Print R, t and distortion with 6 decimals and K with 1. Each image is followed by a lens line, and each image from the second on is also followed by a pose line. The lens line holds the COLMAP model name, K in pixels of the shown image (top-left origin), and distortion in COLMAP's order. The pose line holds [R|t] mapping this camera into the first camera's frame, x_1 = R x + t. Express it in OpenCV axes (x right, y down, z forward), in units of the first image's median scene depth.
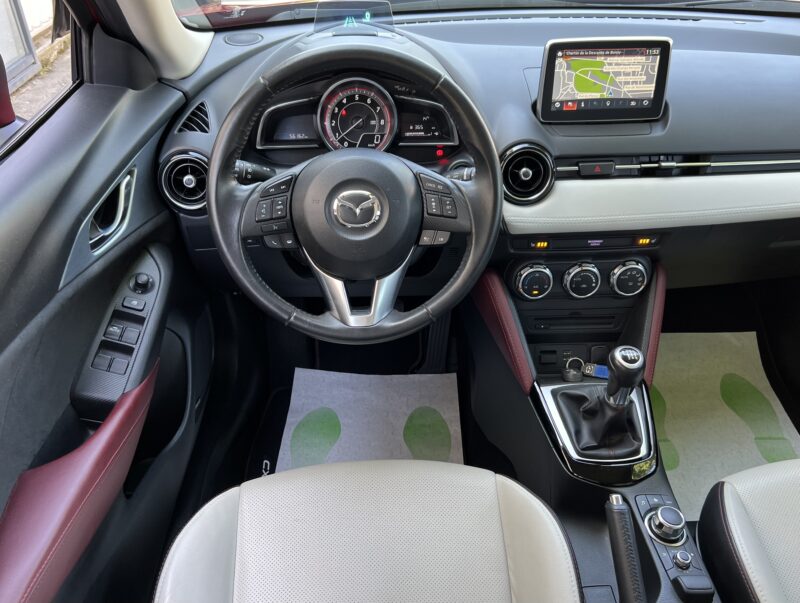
lens RADIAL K [[672.6, 0, 402.9], [0, 672.6, 303.2], [0, 0, 1]] dist [0.044472, -0.016026]
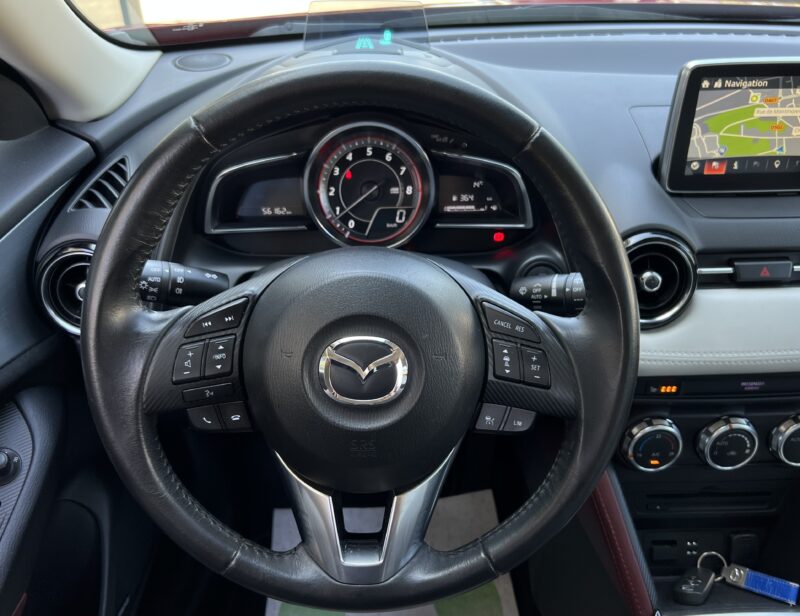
lens RADIAL K [[701.2, 0, 417.0], [0, 701.2, 329.3], [0, 0, 1]] dist [0.046834, -0.066675]
pose [[0.999886, 0.008568, -0.012421, -0.014551], [-0.008876, 0.999650, -0.024915, -0.125731], [0.012203, 0.025022, 0.999612, 0.358012]]
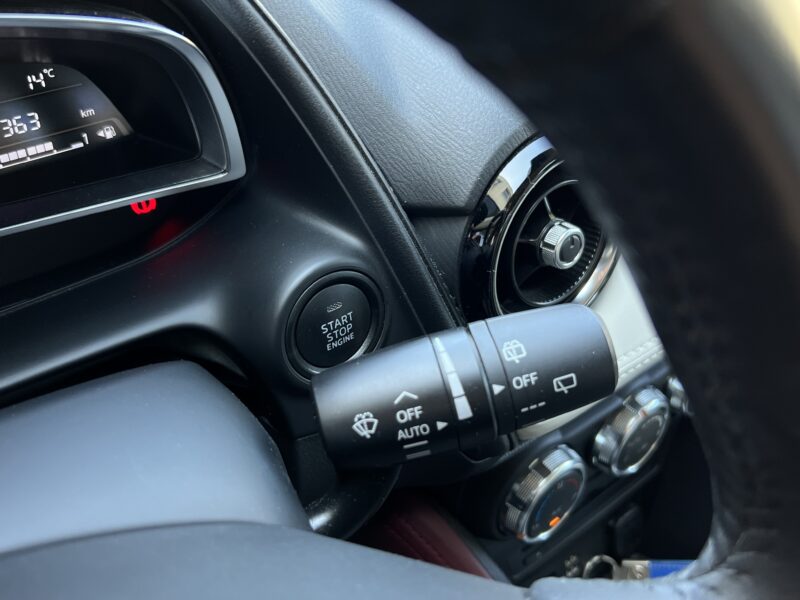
lens RADIAL K [[774.8, 0, 394.9], [0, 774.8, 304.8], [0, 0, 1]] dist [0.011584, 0.000000]
pose [[0.821250, -0.341147, 0.457349, -0.012585], [0.247511, 0.935227, 0.253159, -0.249533], [-0.514089, -0.094708, 0.852492, 0.745622]]
